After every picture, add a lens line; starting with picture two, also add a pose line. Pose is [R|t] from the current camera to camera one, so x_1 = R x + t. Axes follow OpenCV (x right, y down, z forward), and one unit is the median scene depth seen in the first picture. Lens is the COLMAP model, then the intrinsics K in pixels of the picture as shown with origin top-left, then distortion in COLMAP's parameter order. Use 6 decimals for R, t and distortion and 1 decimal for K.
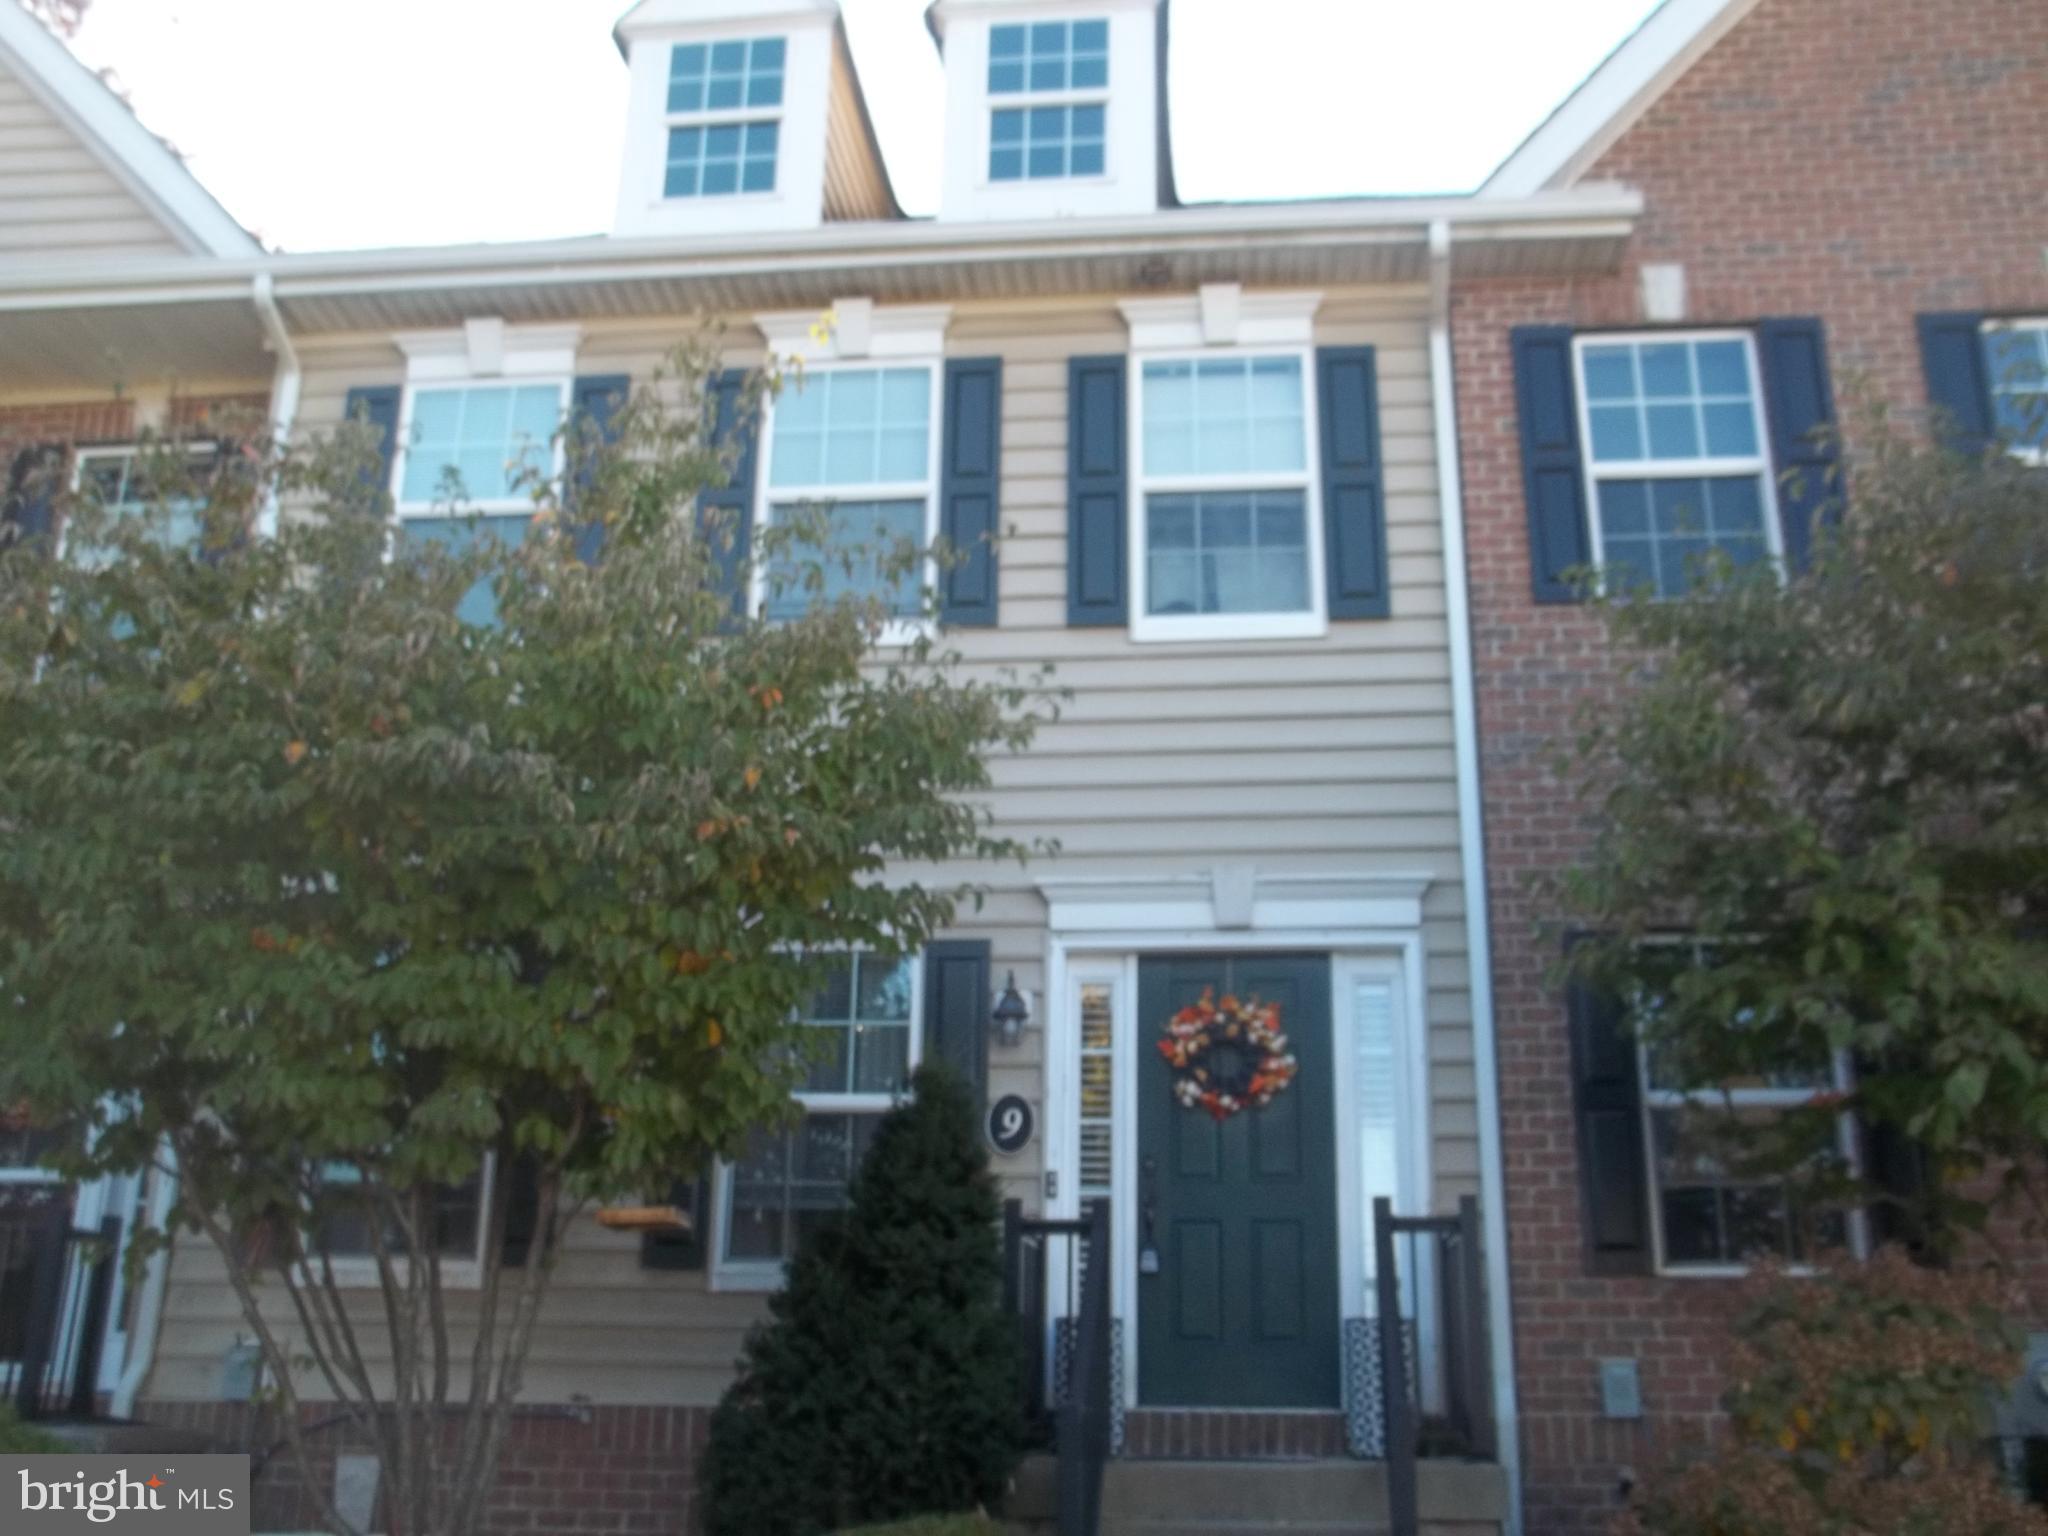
lens RADIAL K [[2033.5, 0, 1023.6], [0, 2033.5, 759.6], [0, 0, 1]] dist [-0.039945, 0.000000]
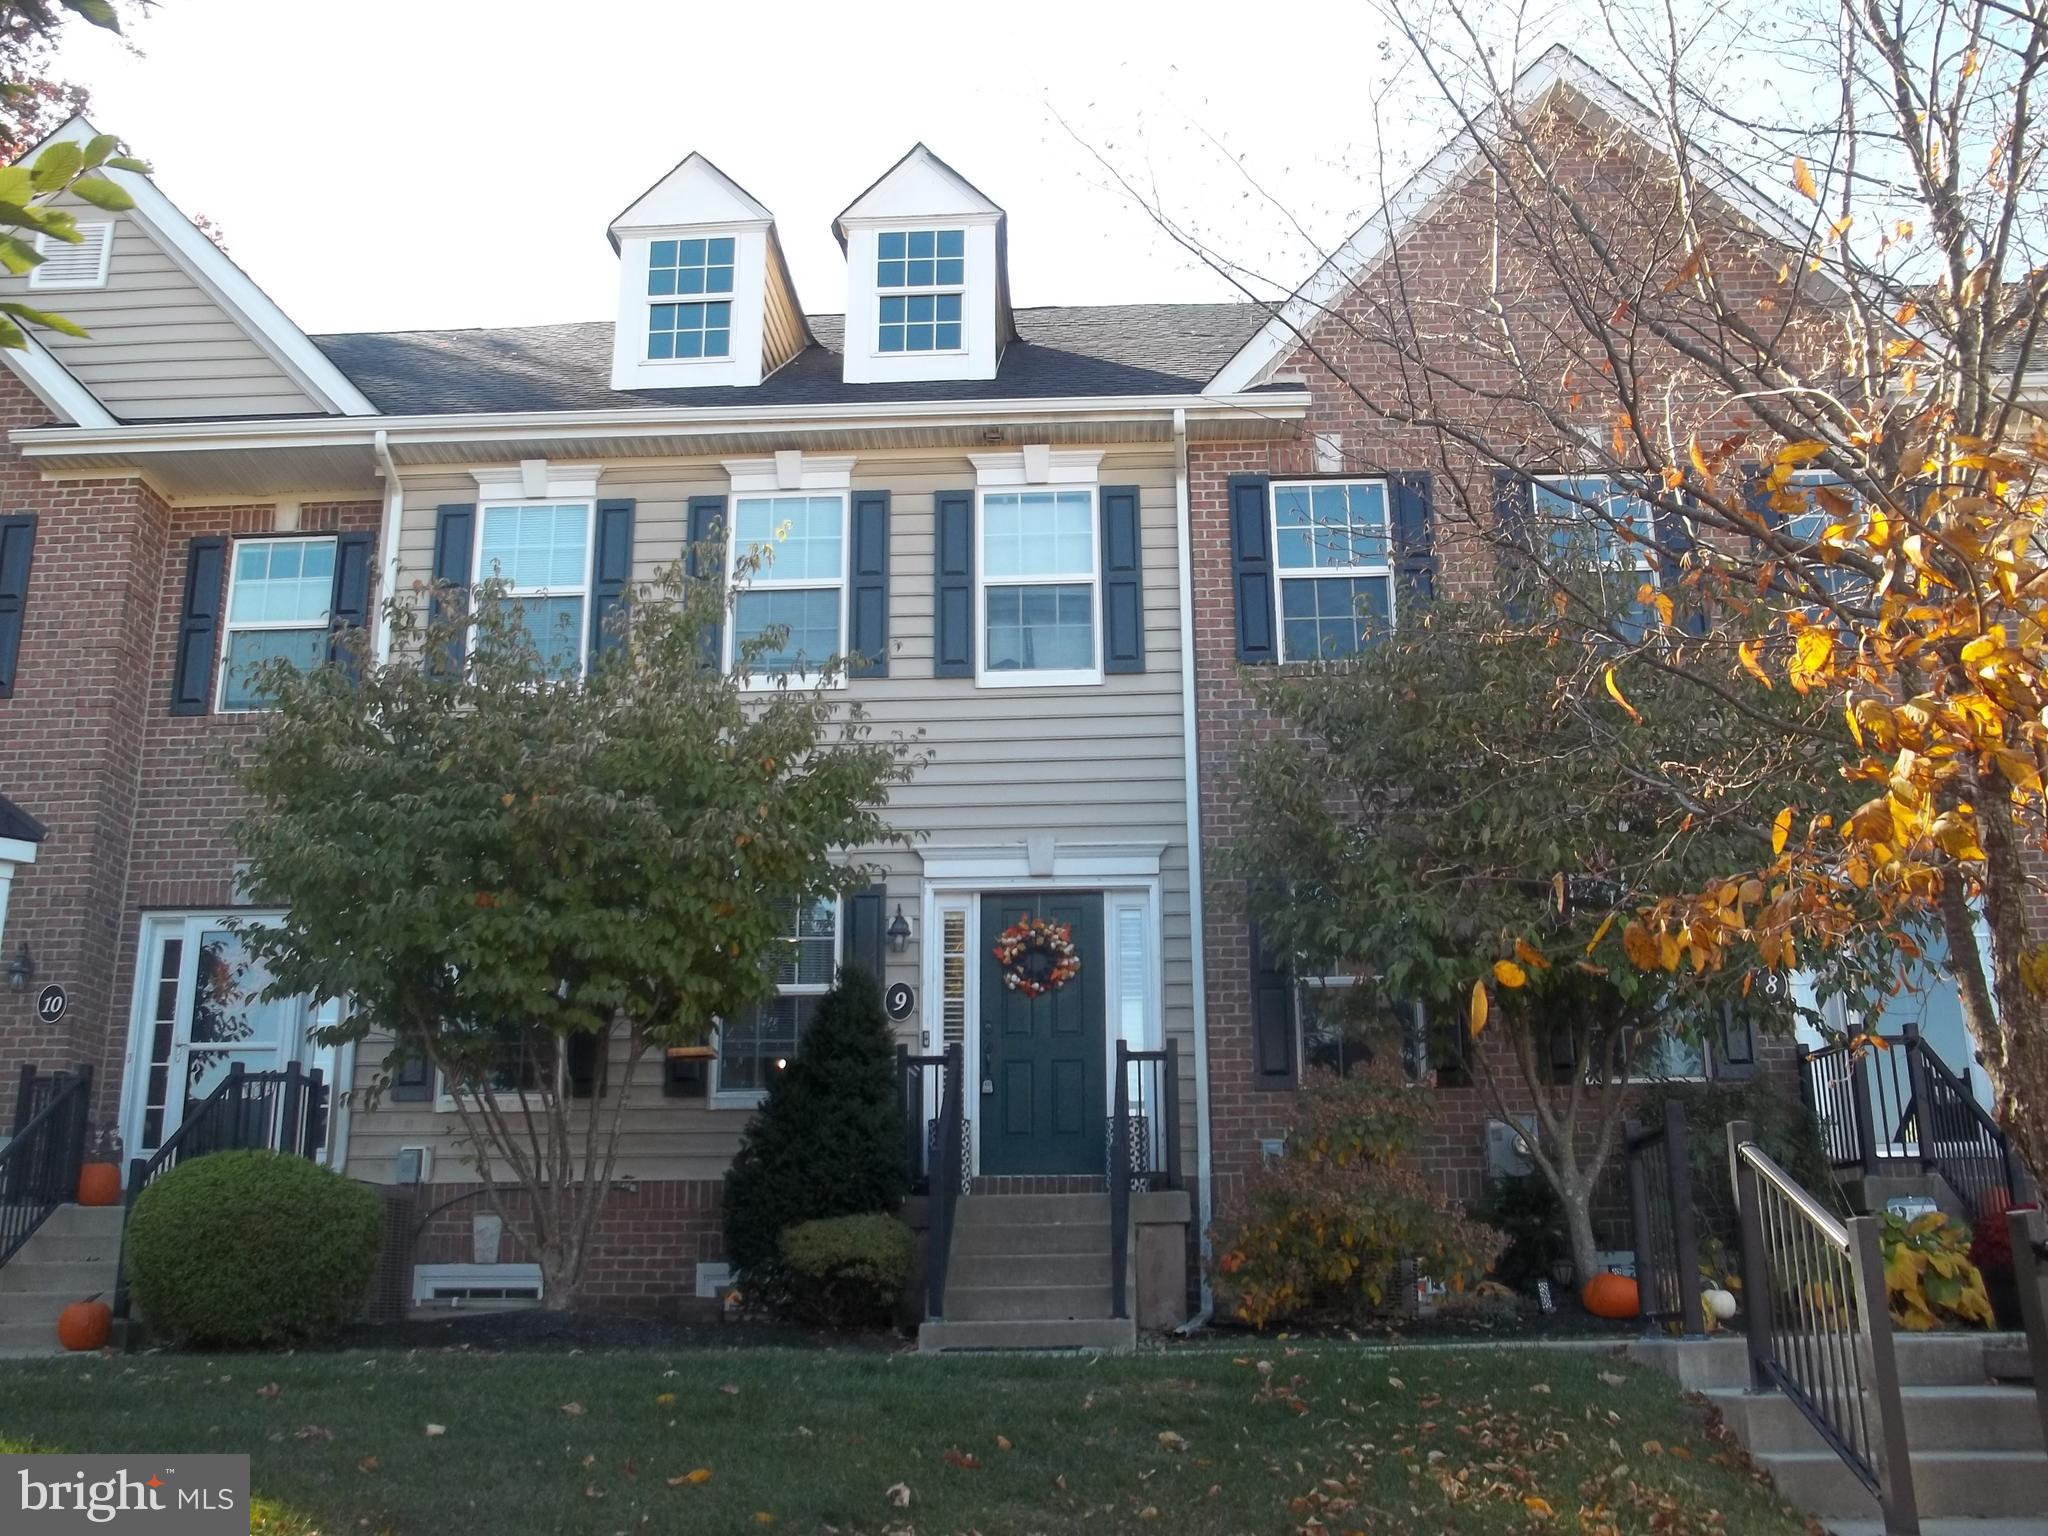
lens RADIAL K [[2033.5, 0, 1033.2], [0, 2033.5, 751.7], [0, 0, 1]] dist [-0.039945, 0.000000]
pose [[0.997807, -0.004939, 0.065999, -0.005966], [0.001914, 0.998948, 0.045827, -0.084357], [-0.066155, -0.045600, 0.996767, -0.556756]]
